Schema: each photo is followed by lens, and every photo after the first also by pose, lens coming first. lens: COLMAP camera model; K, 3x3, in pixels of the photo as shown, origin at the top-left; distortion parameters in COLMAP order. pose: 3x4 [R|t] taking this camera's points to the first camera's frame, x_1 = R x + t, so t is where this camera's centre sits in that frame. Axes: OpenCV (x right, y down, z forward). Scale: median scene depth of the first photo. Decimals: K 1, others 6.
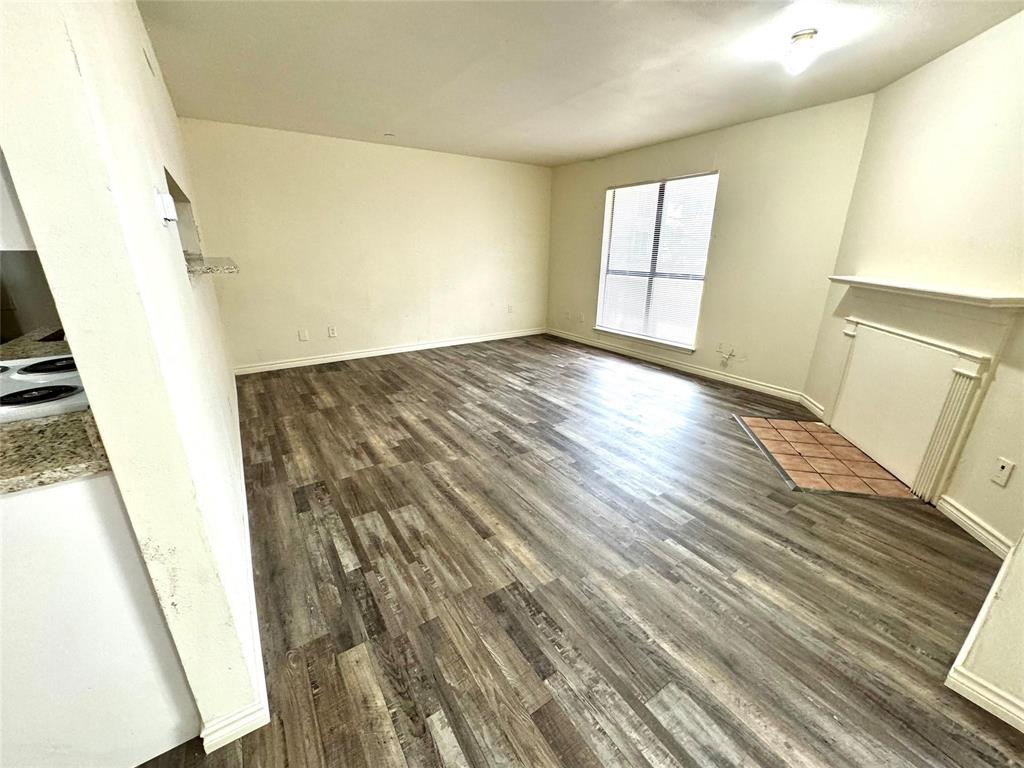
lens RADIAL K [[408.5, 0, 512.7], [0, 408.5, 382.4], [0, 0, 1]] dist [-0.004602, 0.000831]
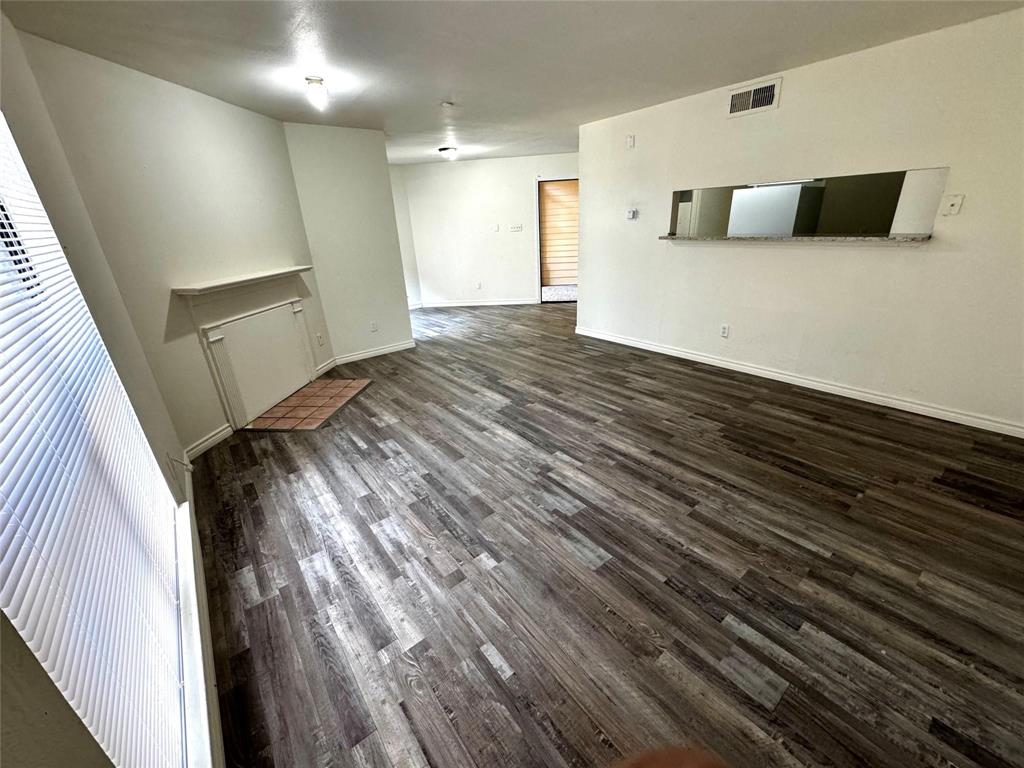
lens RADIAL K [[408.5, 0, 509.1], [0, 408.5, 384.0], [0, 0, 1]] dist [-0.004602, 0.000831]
pose [[-0.996377, 0.065770, -0.053915, 0.152606], [0.015281, 0.762104, 0.647274, -0.605050], [0.083660, 0.644105, -0.760348, 1.699160]]
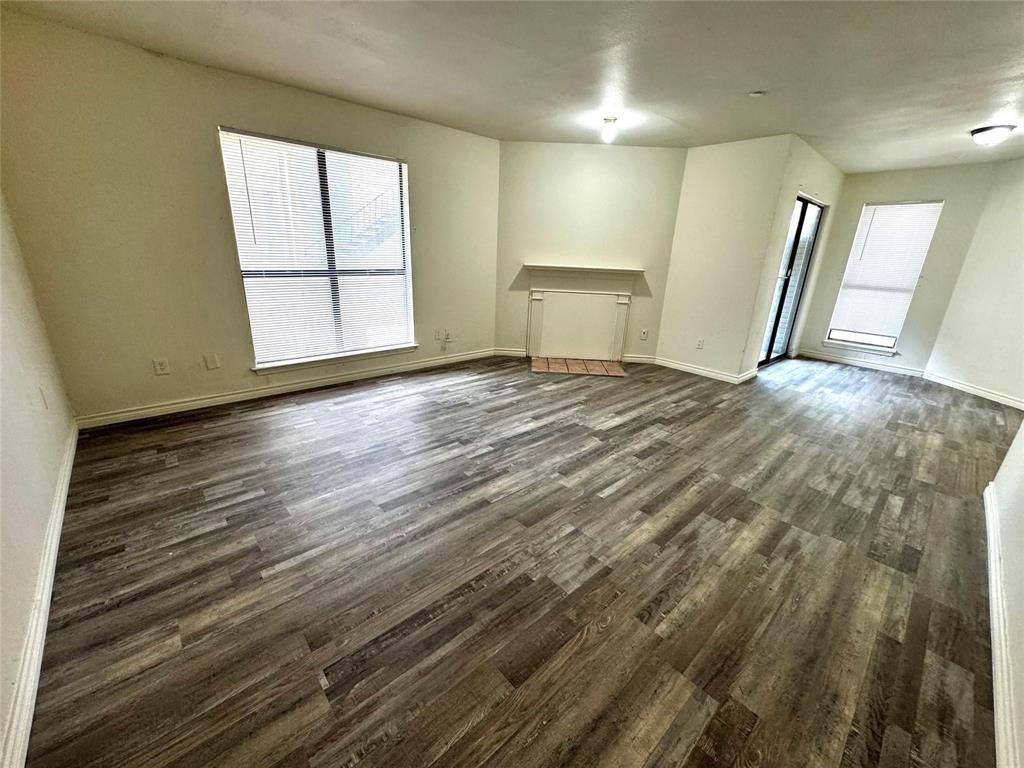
lens RADIAL K [[408.5, 0, 513.0], [0, 408.5, 382.6], [0, 0, 1]] dist [-0.004602, 0.000831]
pose [[-0.145032, -0.320495, 0.936082, -0.712392], [0.272810, 0.896458, 0.349196, -0.372765], [-0.951073, 0.306017, -0.042581, 1.134957]]
